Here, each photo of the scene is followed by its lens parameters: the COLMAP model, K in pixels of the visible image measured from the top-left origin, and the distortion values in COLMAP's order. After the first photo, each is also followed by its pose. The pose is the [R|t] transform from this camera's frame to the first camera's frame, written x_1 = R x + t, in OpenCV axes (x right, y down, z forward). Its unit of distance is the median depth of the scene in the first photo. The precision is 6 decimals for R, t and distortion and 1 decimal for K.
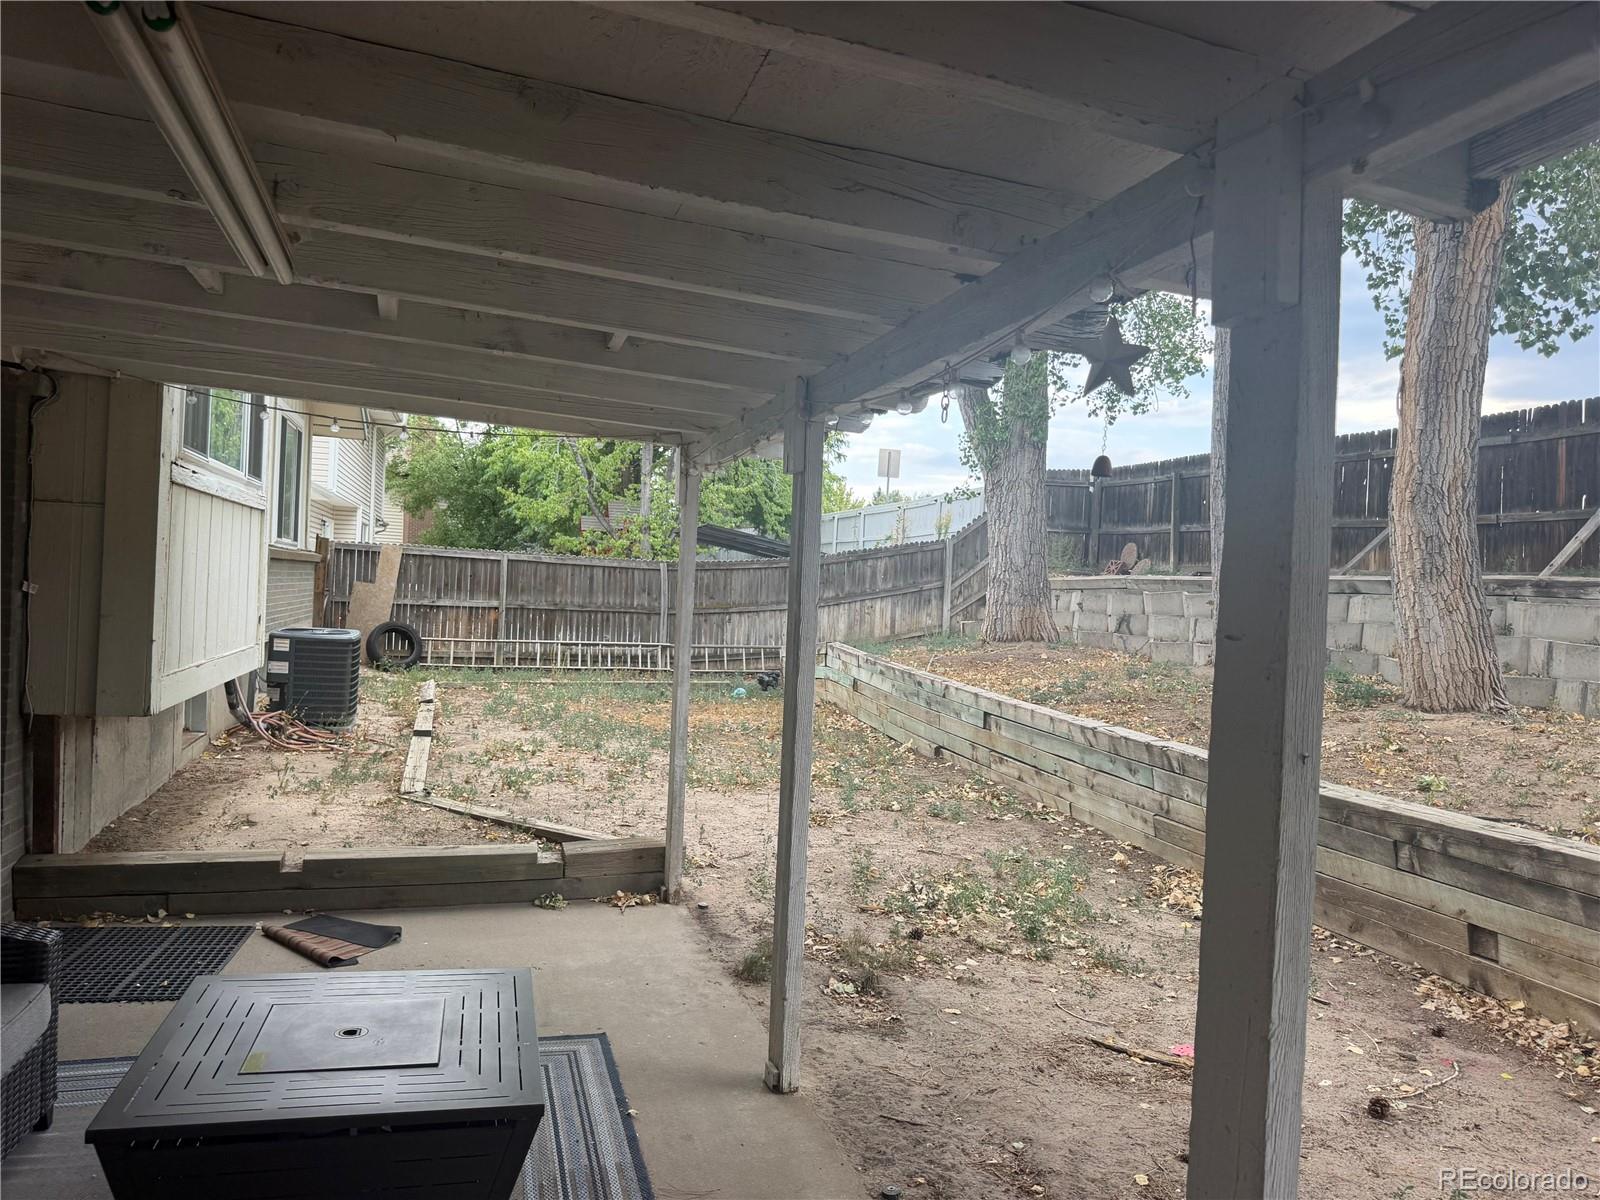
lens RADIAL K [[1121.4, 0, 803.1], [0, 1121.4, 594.9], [0, 0, 1]] dist [0.097914, -0.106761]
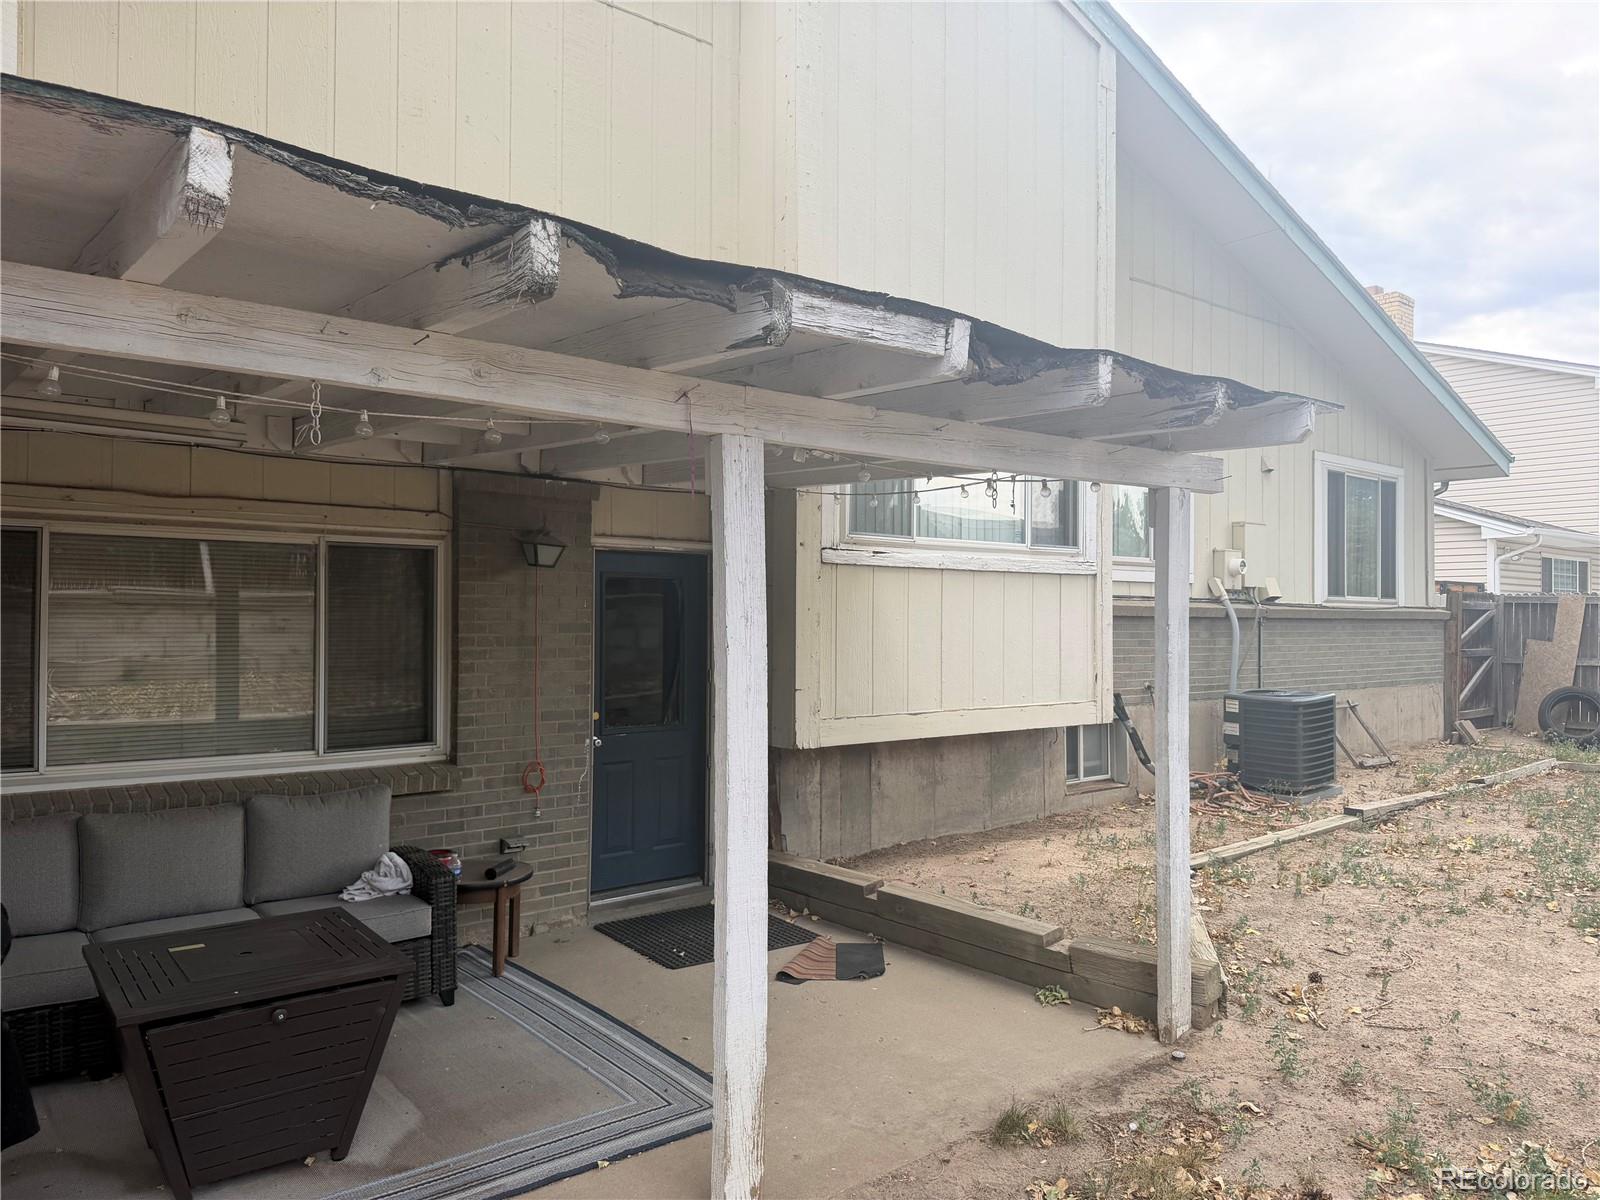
lens RADIAL K [[1121.4, 0, 803.1], [0, 1121.4, 594.9], [0, 0, 1]] dist [0.097914, -0.106761]
pose [[0.396365, -0.065550, -0.915750, 0.533503], [0.011782, 0.997729, -0.066319, 0.015300], [0.918017, 0.015497, 0.396237, 0.464796]]
